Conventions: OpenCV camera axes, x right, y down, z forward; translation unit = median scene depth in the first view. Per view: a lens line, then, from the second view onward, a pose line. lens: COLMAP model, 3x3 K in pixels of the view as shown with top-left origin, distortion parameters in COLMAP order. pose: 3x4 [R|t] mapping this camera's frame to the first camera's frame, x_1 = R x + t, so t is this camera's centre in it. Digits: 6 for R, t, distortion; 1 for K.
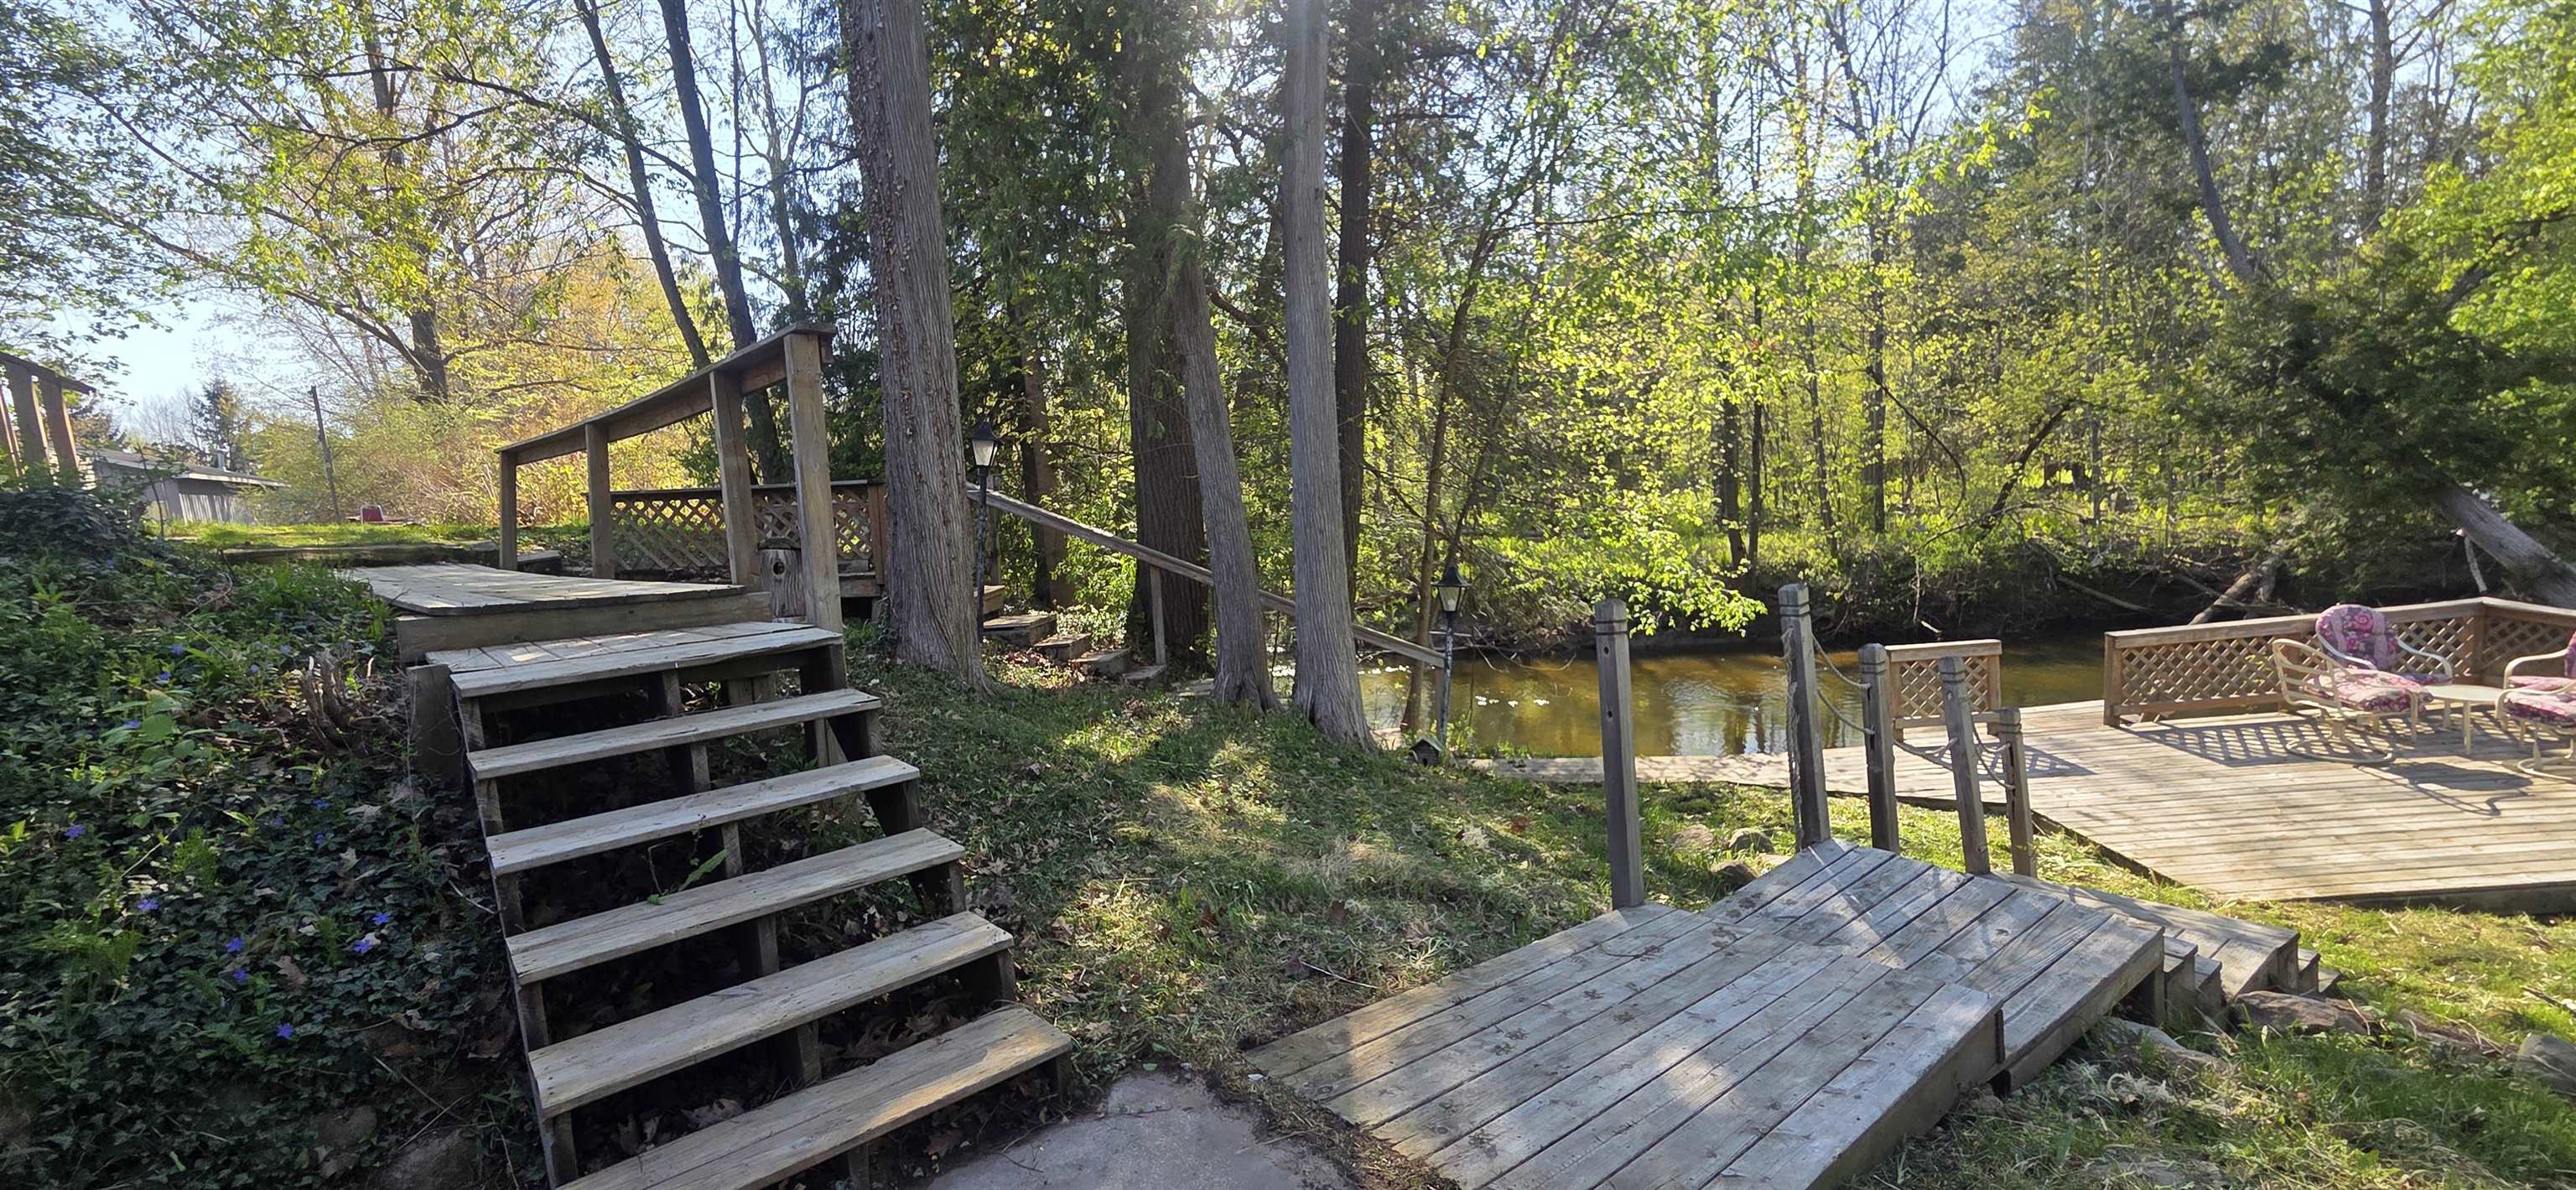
lens RADIAL K [[1057.4, 0, 1274.6], [0, 1057.4, 600.9], [0, 0, 1]] dist [0.001369, 0.000278]
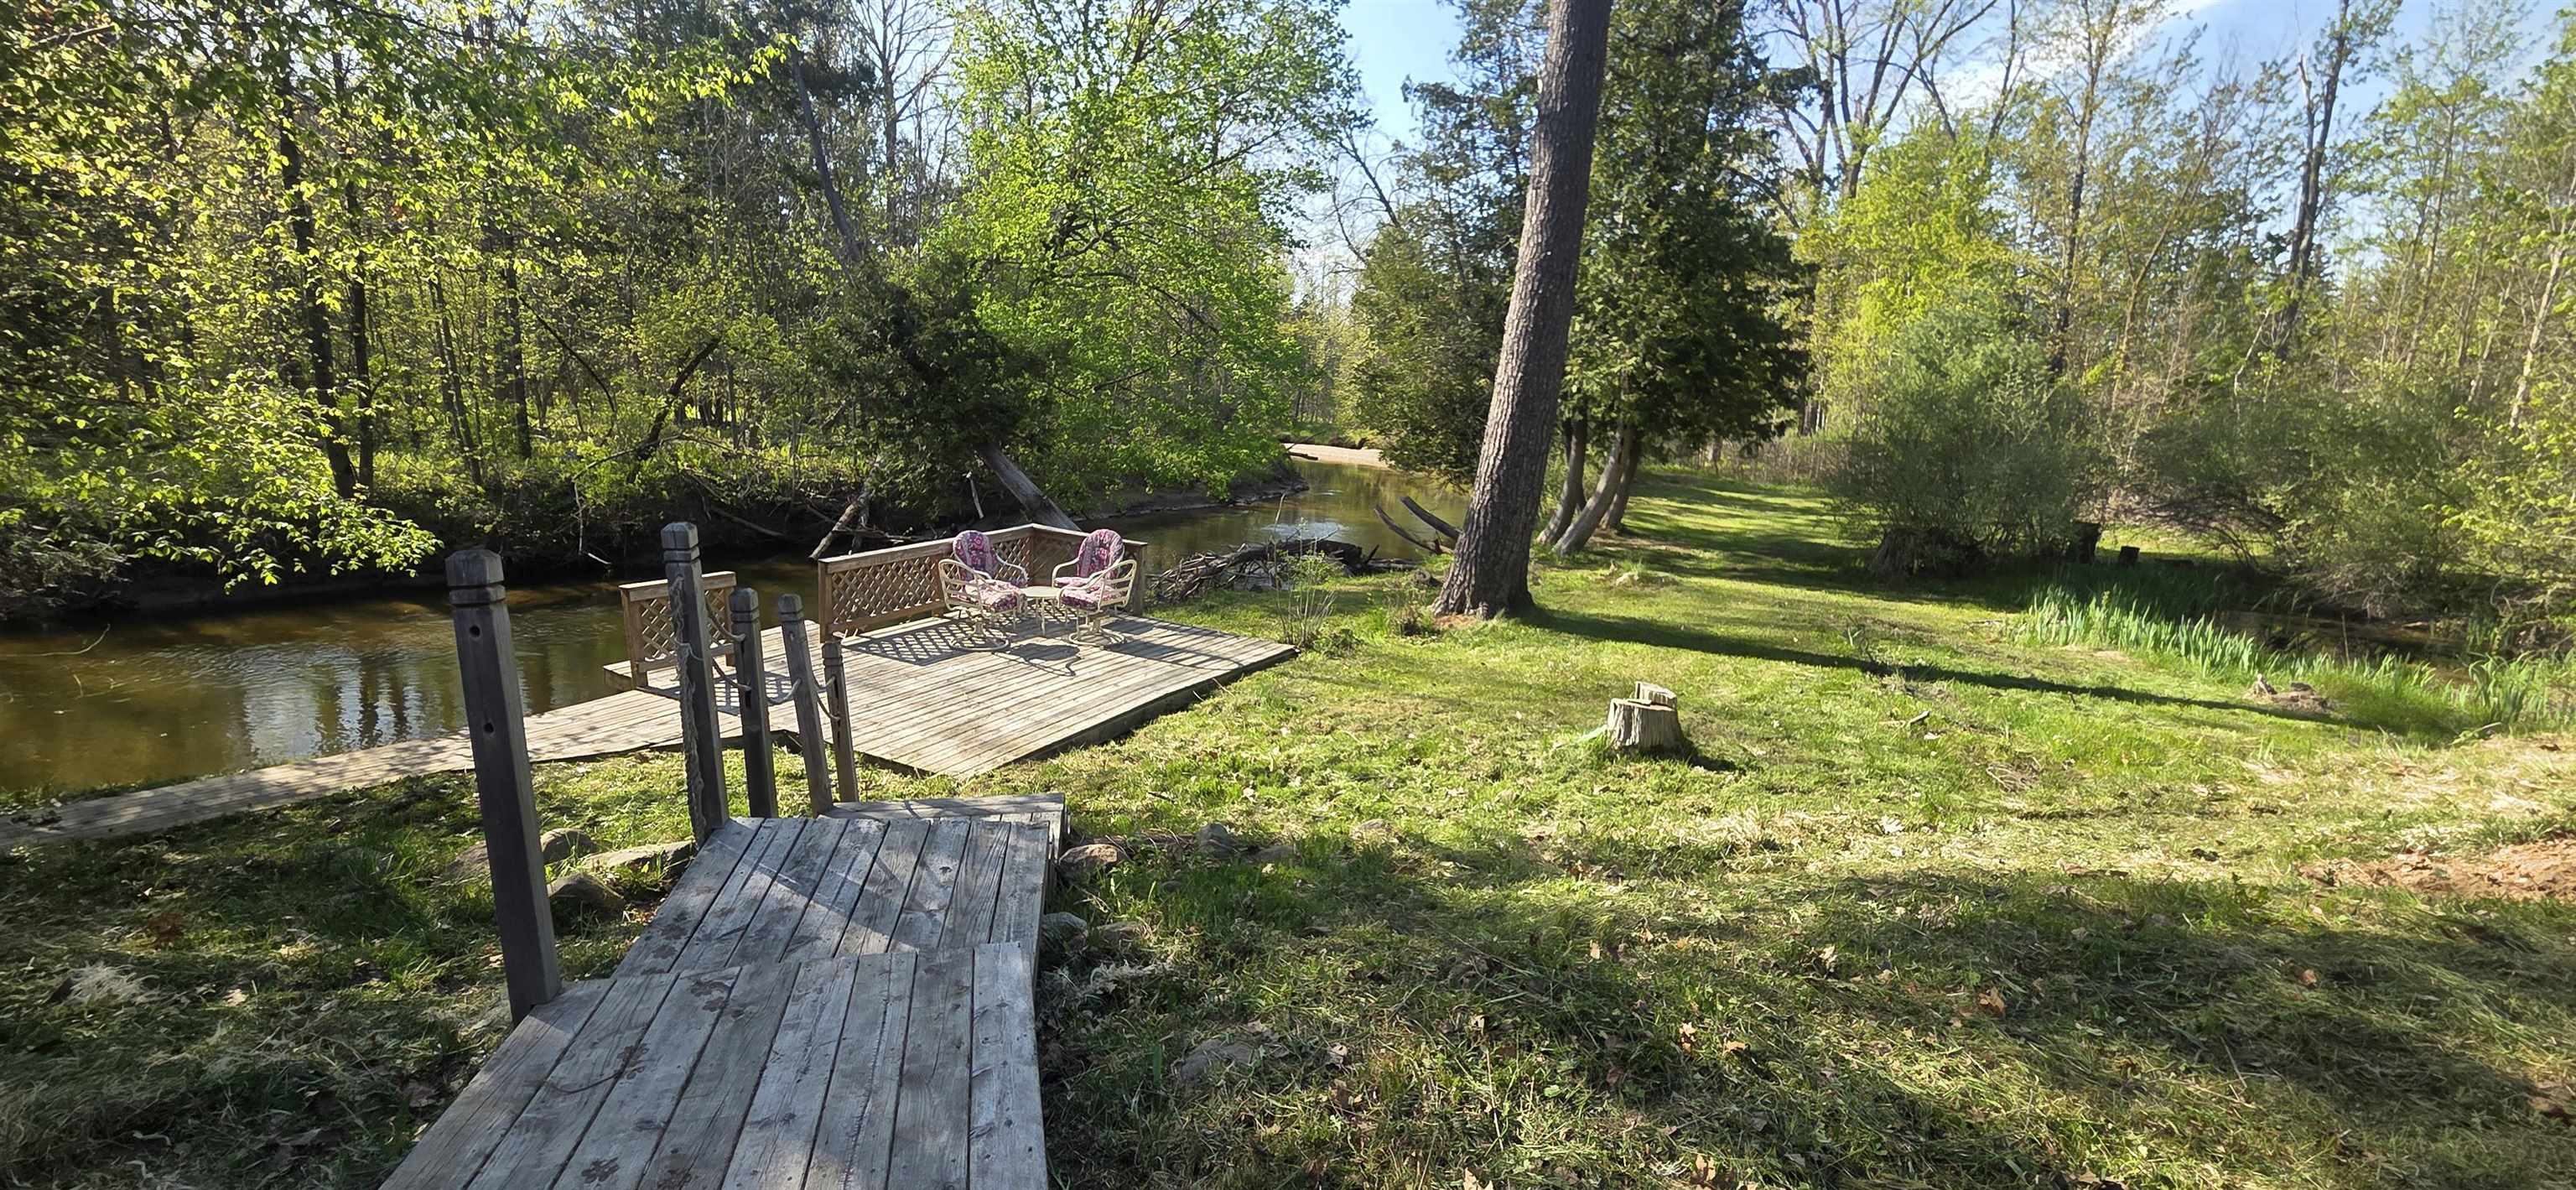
lens RADIAL K [[1057.4, 0, 1274.6], [0, 1057.4, 600.9], [0, 0, 1]] dist [0.001369, 0.000278]
pose [[0.401275, -0.079229, 0.912525, -0.031445], [0.017649, 0.996736, 0.078779, -0.005451], [-0.915788, -0.015507, 0.401363, 0.124961]]
